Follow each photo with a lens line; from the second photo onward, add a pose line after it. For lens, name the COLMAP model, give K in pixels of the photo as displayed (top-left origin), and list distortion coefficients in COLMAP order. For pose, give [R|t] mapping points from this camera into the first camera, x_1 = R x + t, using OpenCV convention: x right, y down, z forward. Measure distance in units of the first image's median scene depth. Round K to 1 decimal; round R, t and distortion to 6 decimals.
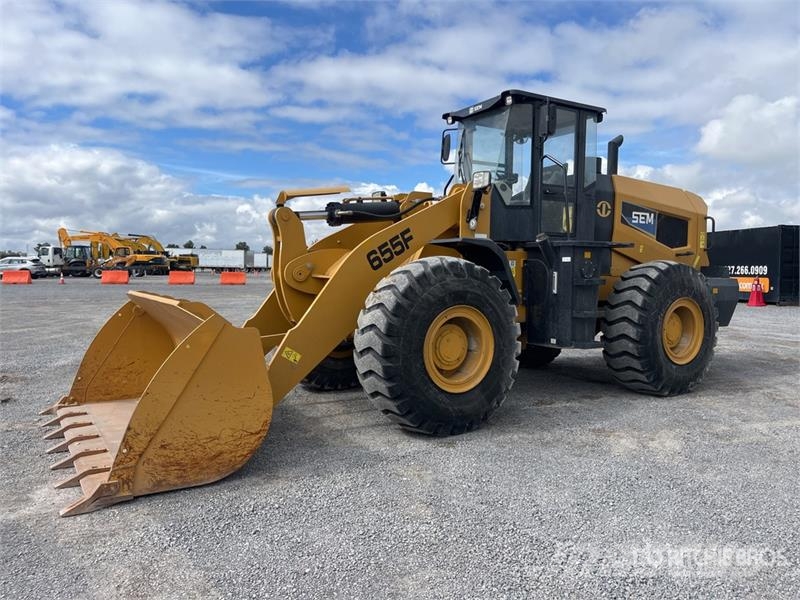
lens RADIAL K [[610.4, 0, 397.2], [0, 610.4, 296.4], [0, 0, 1]] dist [0.087758, -0.127608]
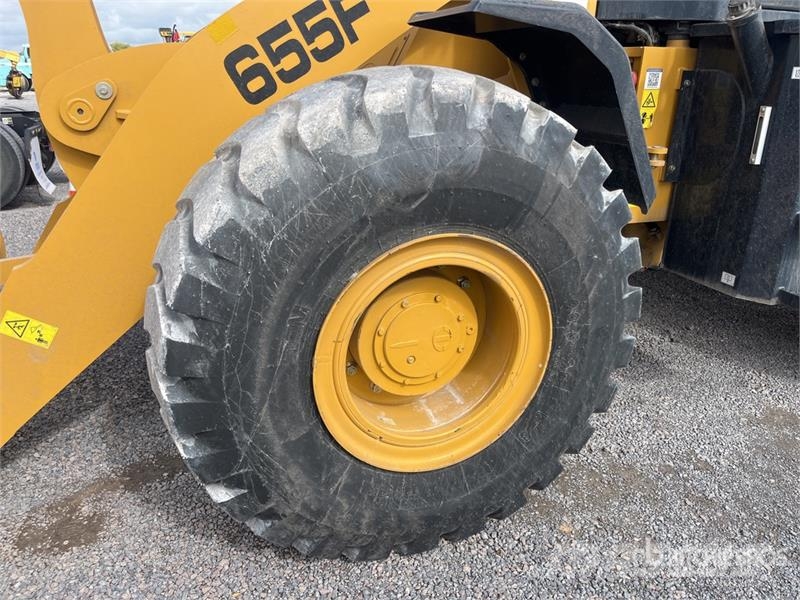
lens RADIAL K [[610.4, 0, 397.2], [0, 610.4, 296.4], [0, 0, 1]] dist [0.087758, -0.127608]
pose [[0.979930, 0.073937, -0.185121, 0.119477], [-0.013417, 0.951028, 0.308815, -0.045915], [0.198888, -0.300133, 0.932933, 0.593887]]
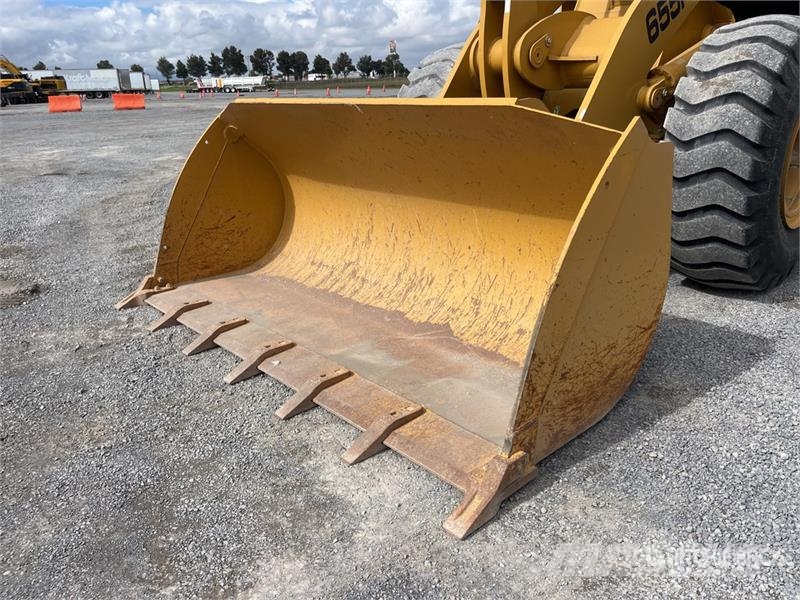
lens RADIAL K [[610.4, 0, 397.2], [0, 610.4, 296.4], [0, 0, 1]] dist [0.087758, -0.127608]
pose [[0.983479, -0.095476, 0.153793, -0.389844], [0.048257, 0.957134, 0.285599, 0.010620], [-0.174469, -0.273459, 0.945929, 0.350885]]
